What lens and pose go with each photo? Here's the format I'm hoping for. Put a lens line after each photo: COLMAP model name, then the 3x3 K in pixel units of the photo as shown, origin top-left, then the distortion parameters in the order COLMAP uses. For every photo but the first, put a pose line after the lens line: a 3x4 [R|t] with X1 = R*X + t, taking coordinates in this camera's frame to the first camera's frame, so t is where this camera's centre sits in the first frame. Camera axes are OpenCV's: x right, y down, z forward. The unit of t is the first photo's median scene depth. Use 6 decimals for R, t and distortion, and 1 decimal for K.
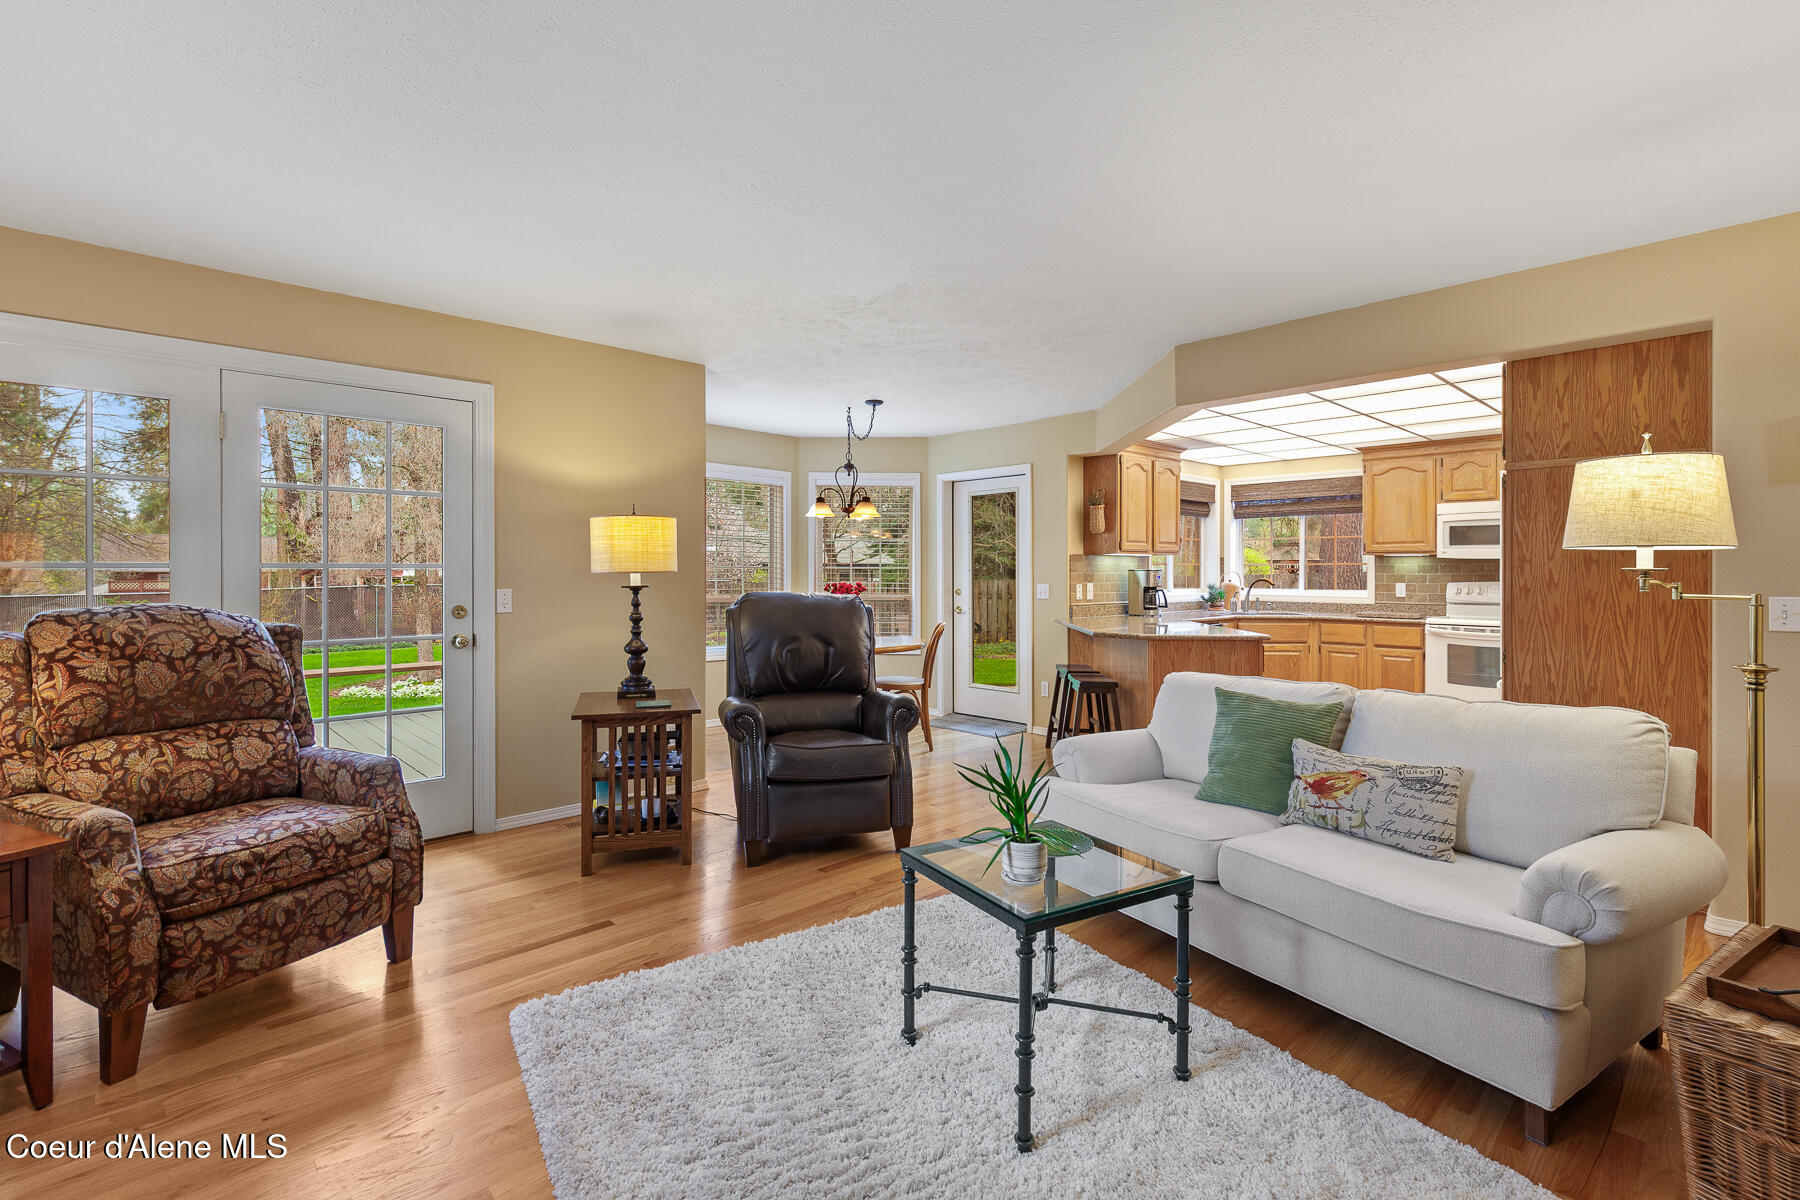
lens RADIAL K [[831.1, 0, 906.2], [0, 831.1, 572.2], [0, 0, 1]] dist [0.001530, -0.001097]
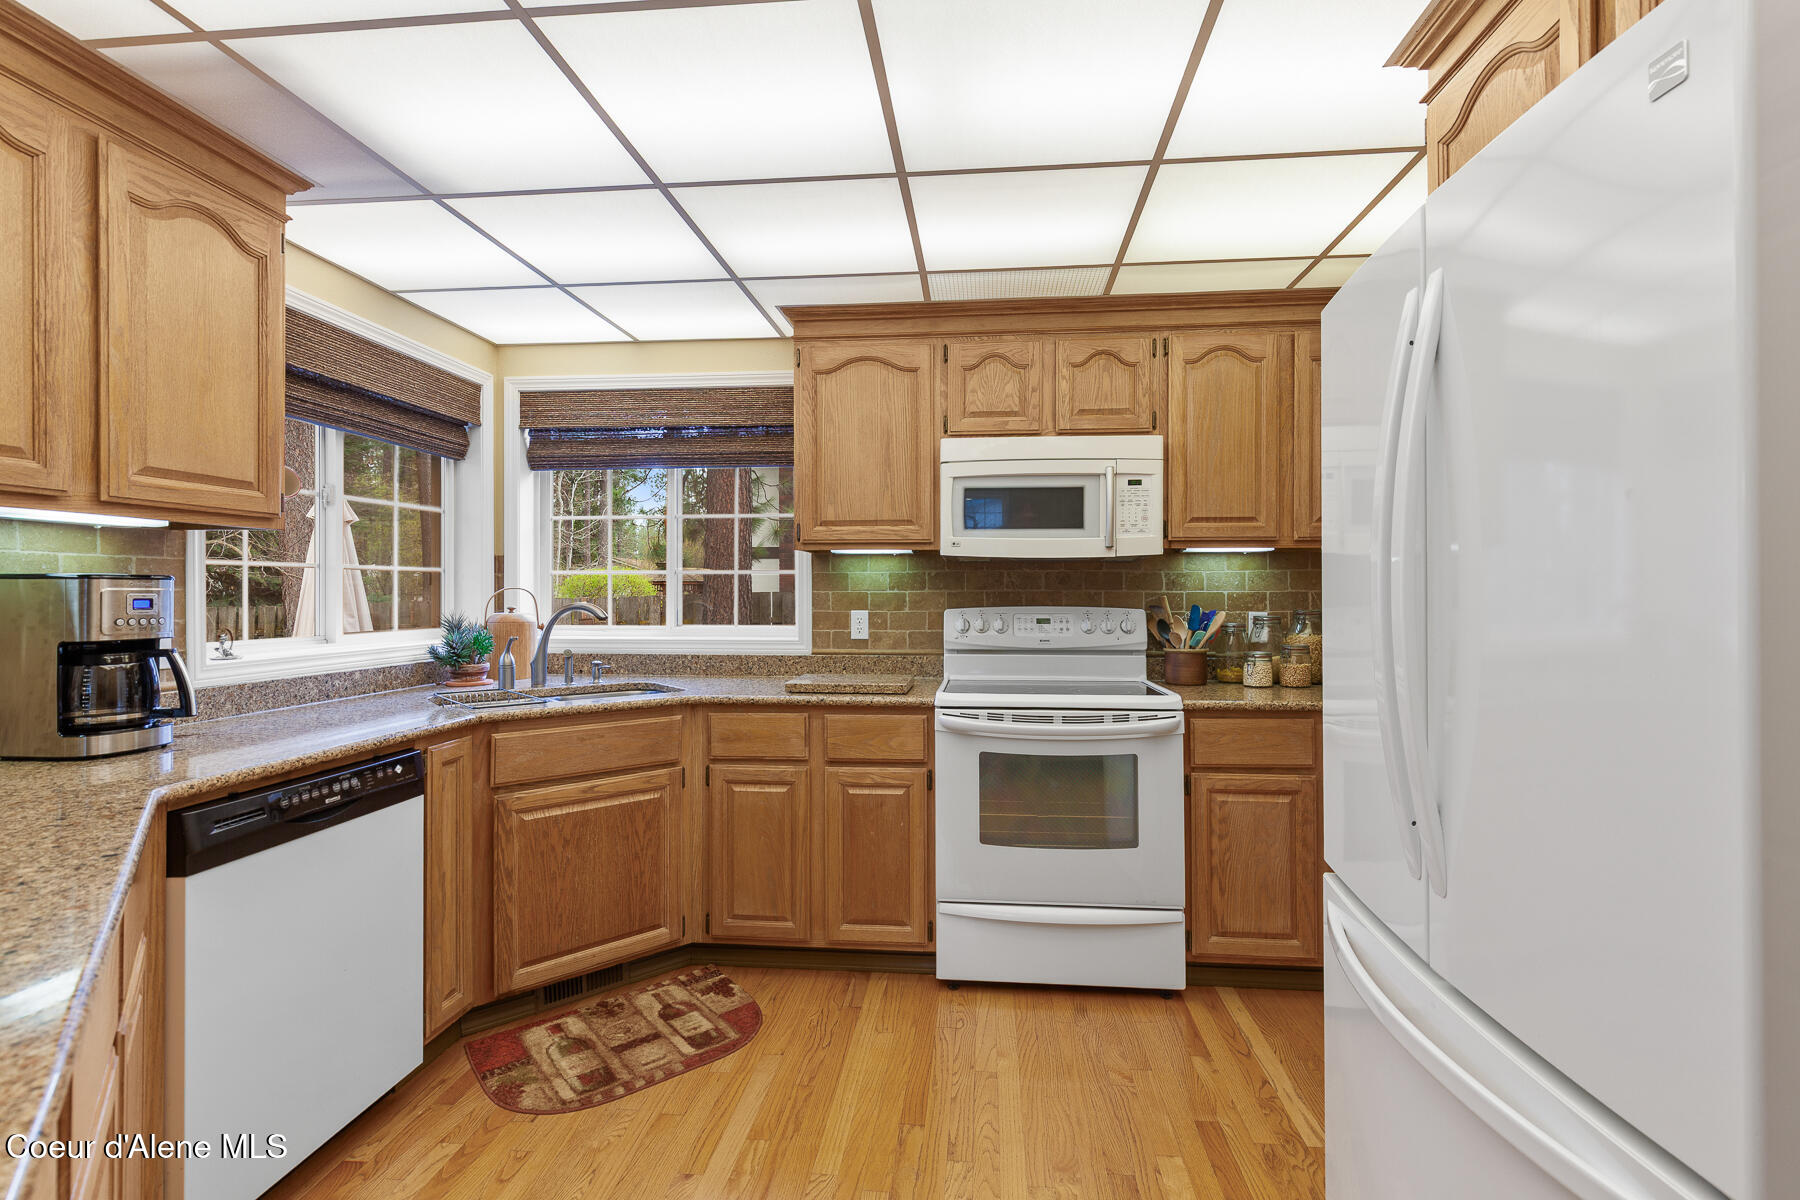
lens RADIAL K [[831.1, 0, 894.7], [0, 831.1, 583.5], [0, 0, 1]] dist [0.001530, -0.001097]
pose [[0.769308, 0.006073, 0.638849, 0.306956], [0.002700, 0.999915, -0.012756, 0.003640], [-0.638872, 0.011539, 0.769227, 0.626298]]
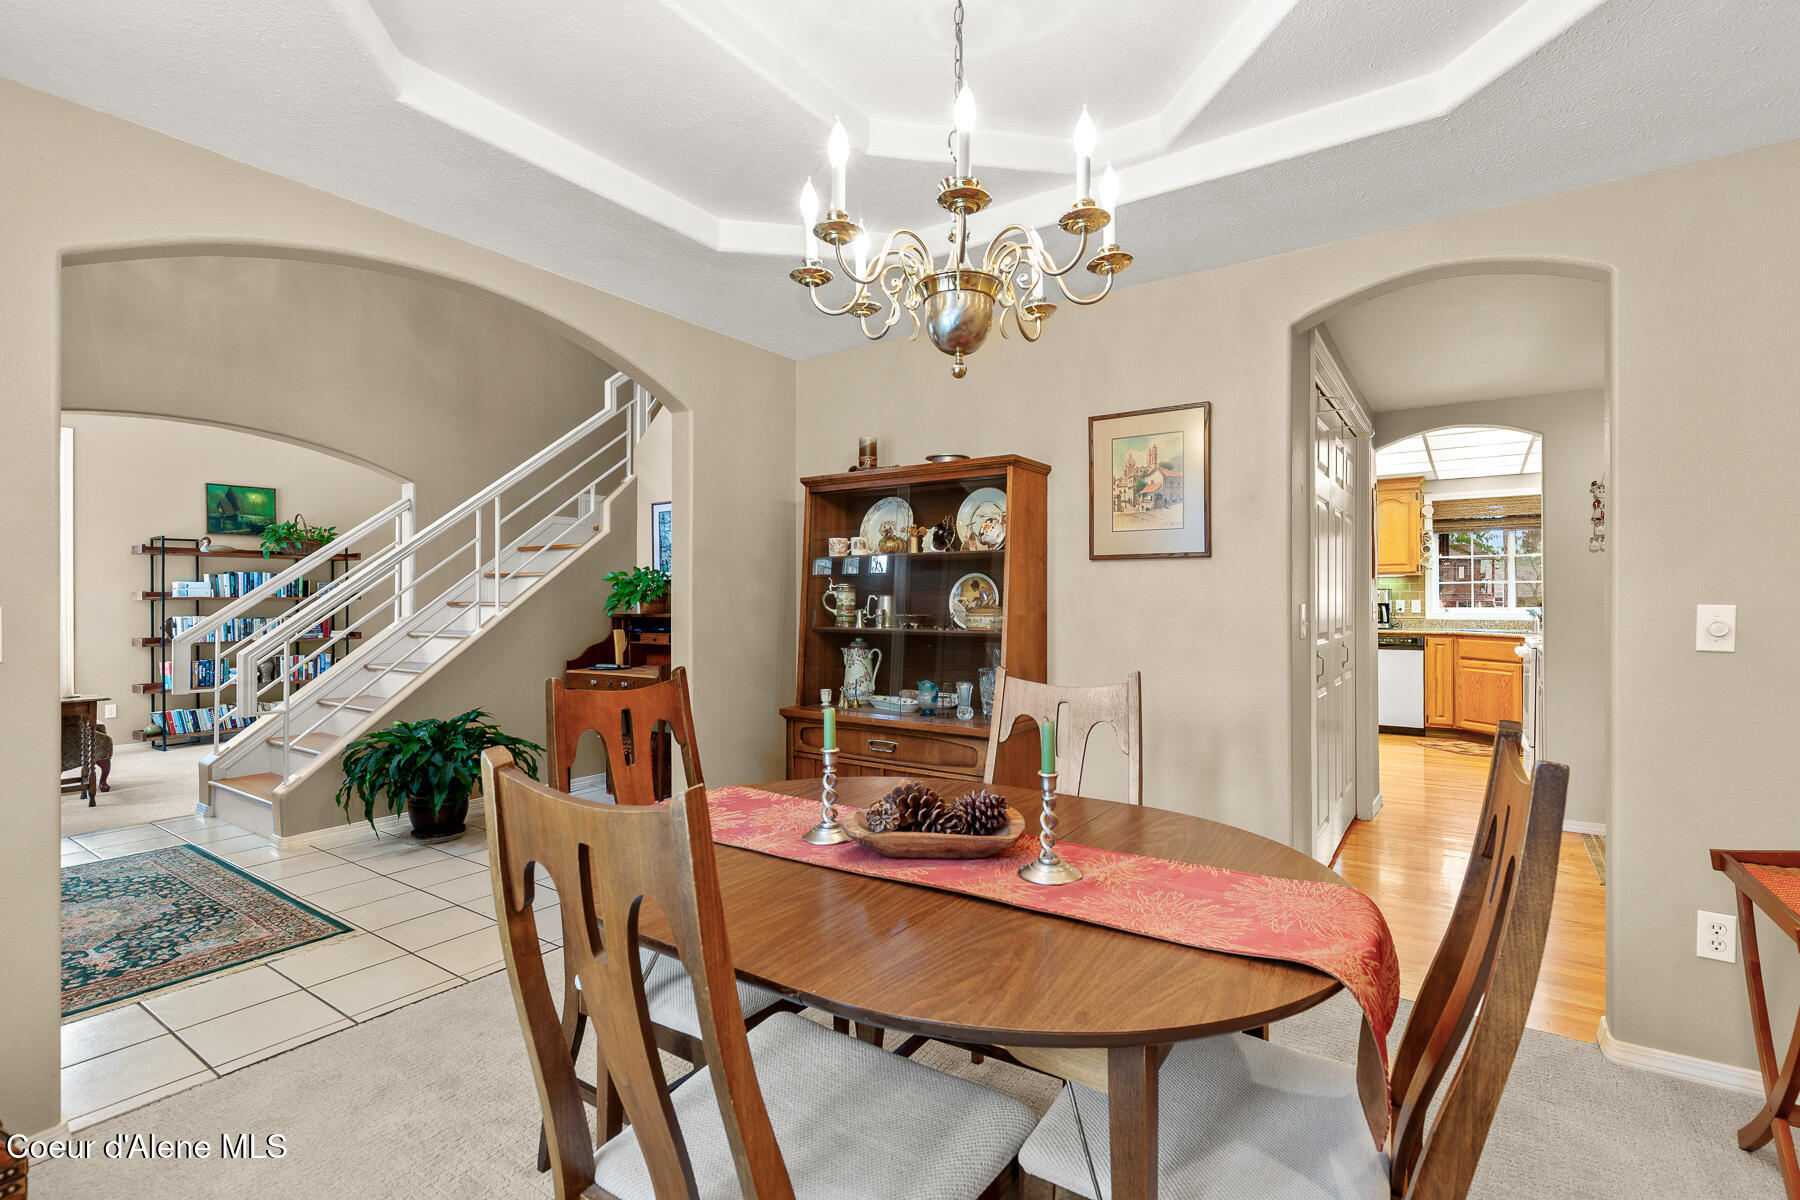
lens RADIAL K [[831.1, 0, 916.7], [0, 831.1, 605.7], [0, 0, 1]] dist [0.001530, -0.001097]
pose [[0.208565, -0.002998, -0.978004, 1.271782], [0.000247, 0.999995, -0.003012, 0.023496], [0.978009, 0.000387, 0.208565, 0.128113]]
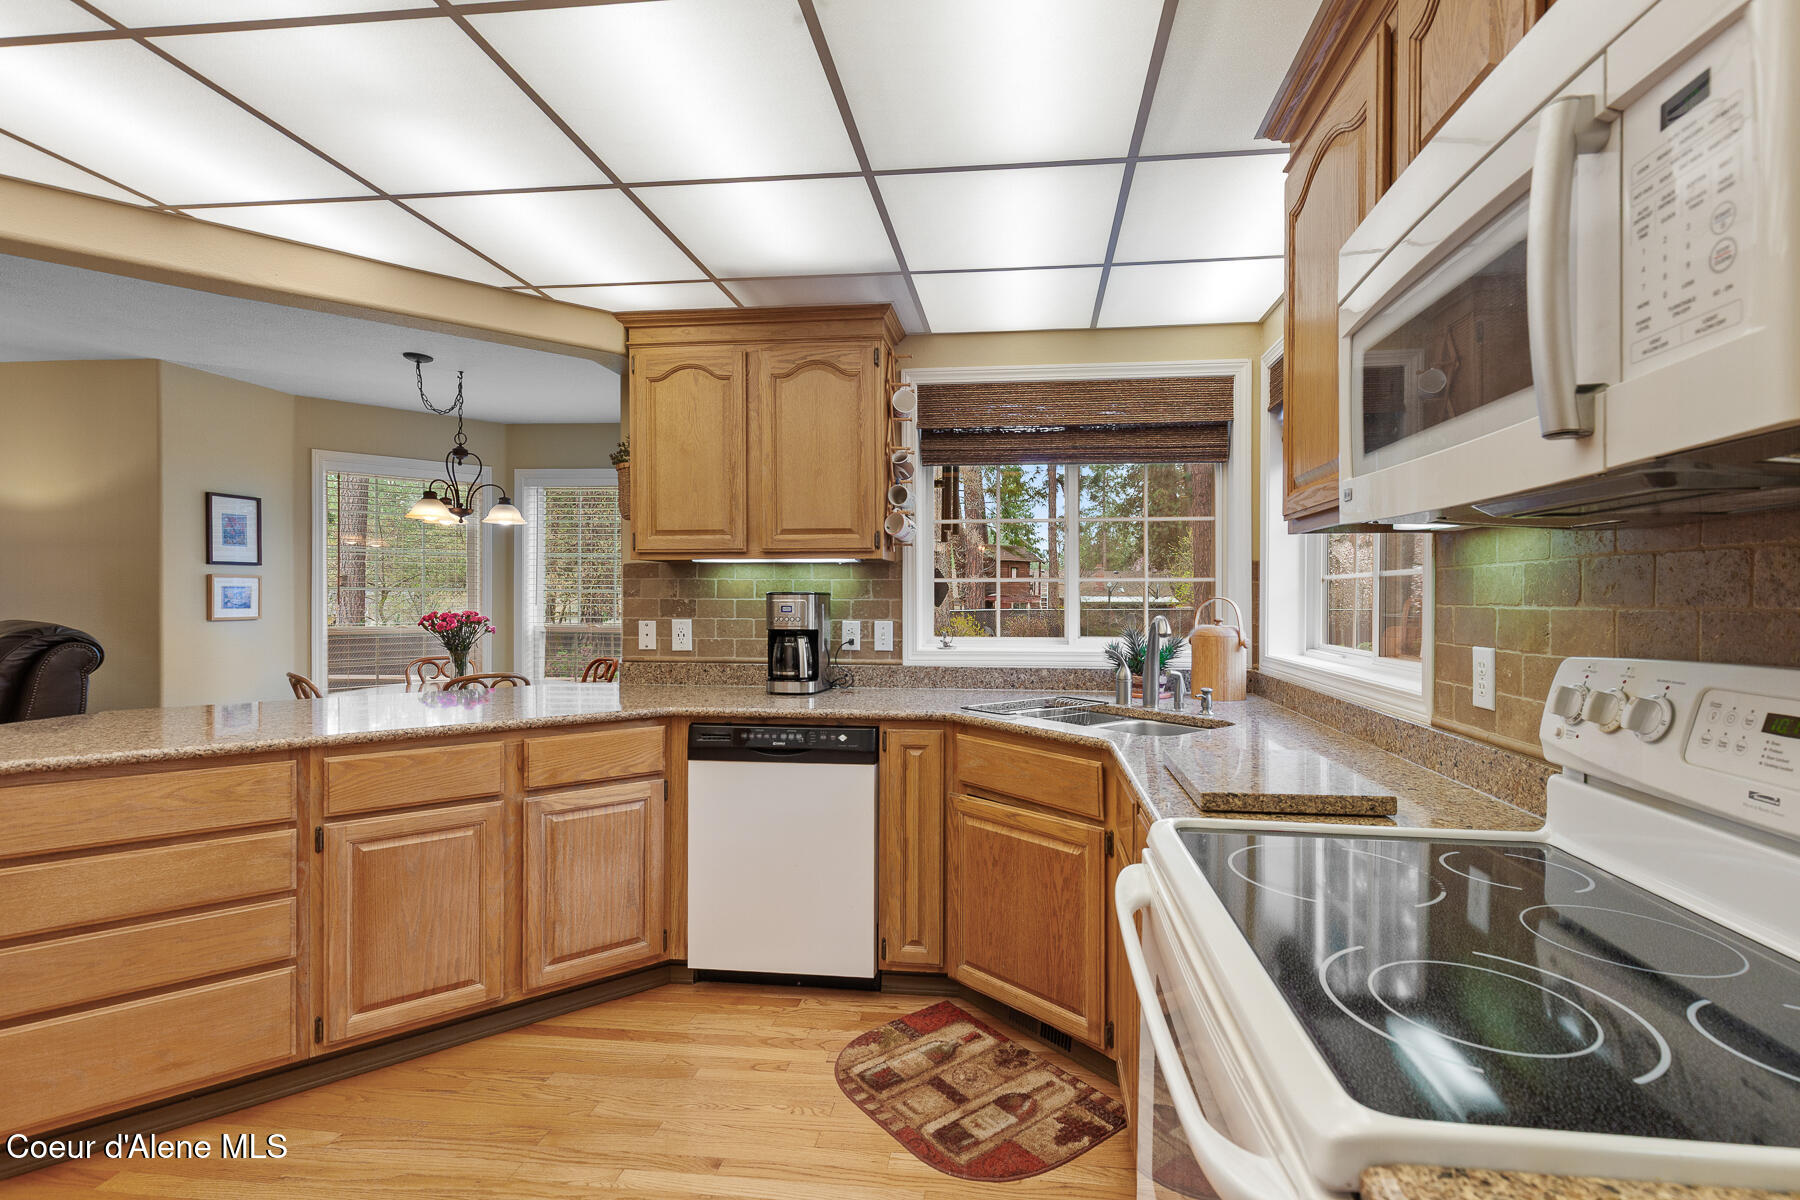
lens RADIAL K [[831.1, 0, 948.5], [0, 831.1, 601.5], [0, 0, 1]] dist [0.001530, -0.001097]
pose [[0.637488, 0.005194, -0.770443, 0.691254], [-0.002888, 0.999986, 0.004352, -0.000161], [0.770455, -0.000549, 0.637494, 0.758207]]
